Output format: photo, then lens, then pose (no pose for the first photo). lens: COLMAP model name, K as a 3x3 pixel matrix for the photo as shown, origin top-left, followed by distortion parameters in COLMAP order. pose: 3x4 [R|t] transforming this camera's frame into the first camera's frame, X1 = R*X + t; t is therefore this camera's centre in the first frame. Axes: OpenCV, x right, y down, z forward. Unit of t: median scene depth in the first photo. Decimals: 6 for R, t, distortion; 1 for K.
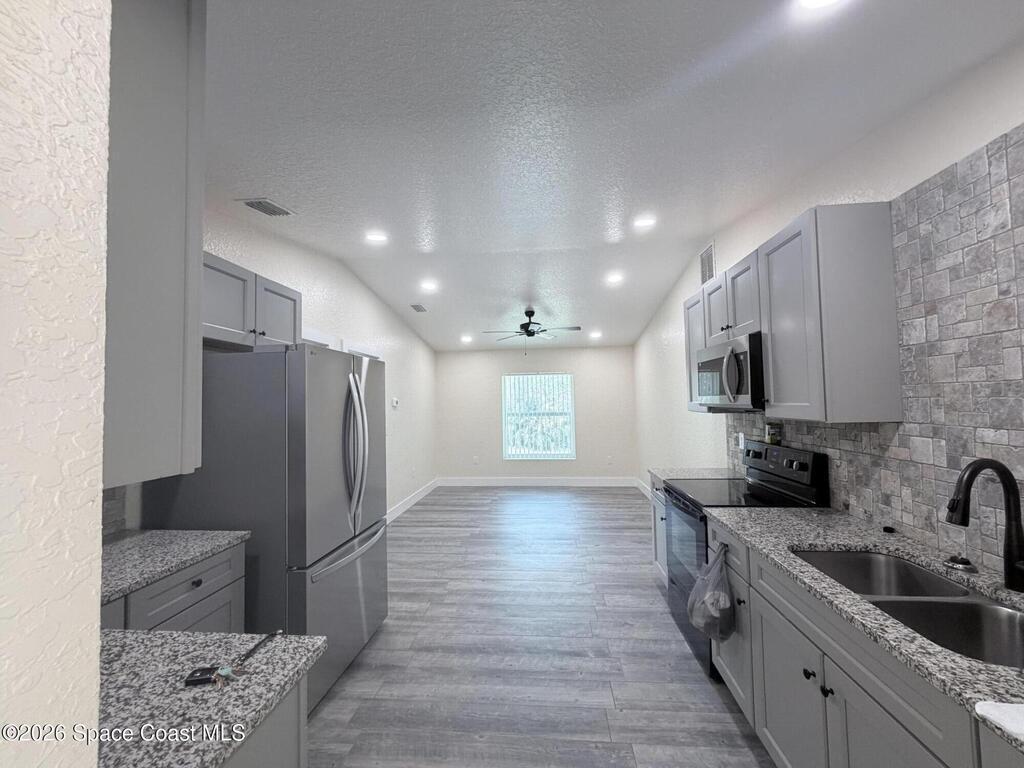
lens RADIAL K [[408.1, 0, 514.0], [0, 408.1, 385.9], [0, 0, 1]] dist [0.000662, 0.000458]
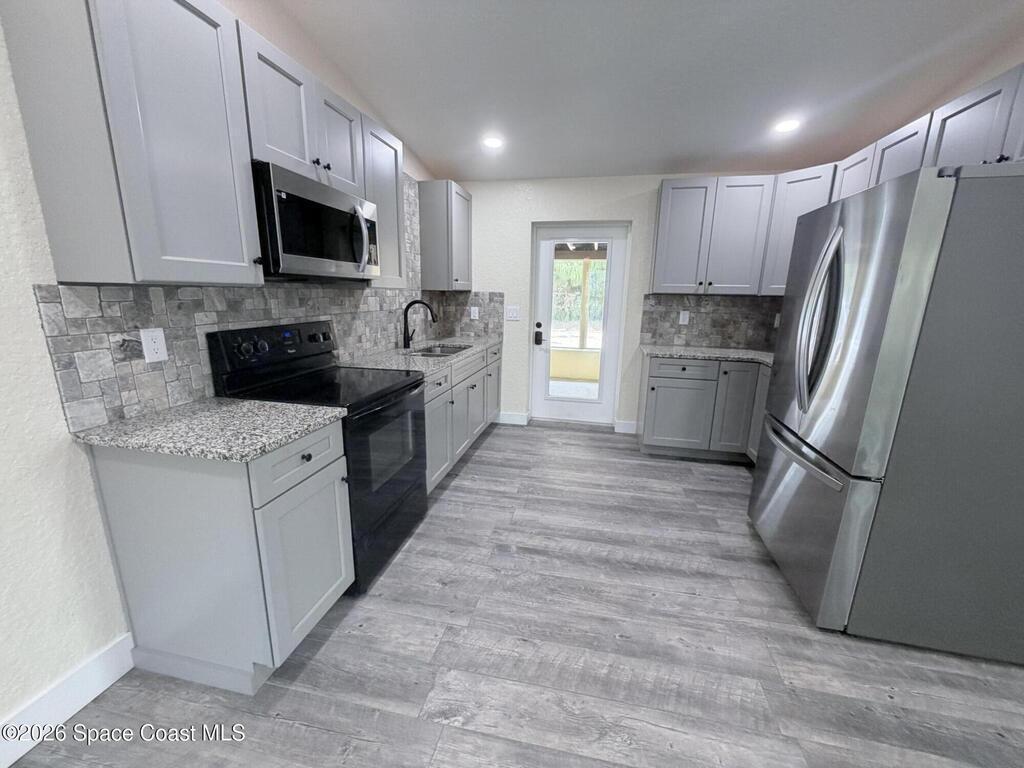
lens RADIAL K [[408.1, 0, 515.5], [0, 408.1, 383.1], [0, 0, 1]] dist [0.000662, 0.000458]
pose [[-0.993194, -0.026850, 0.113334, 0.074161], [-0.006081, 0.983692, 0.179758, 0.096211], [-0.116313, 0.177846, -0.977160, 1.546431]]
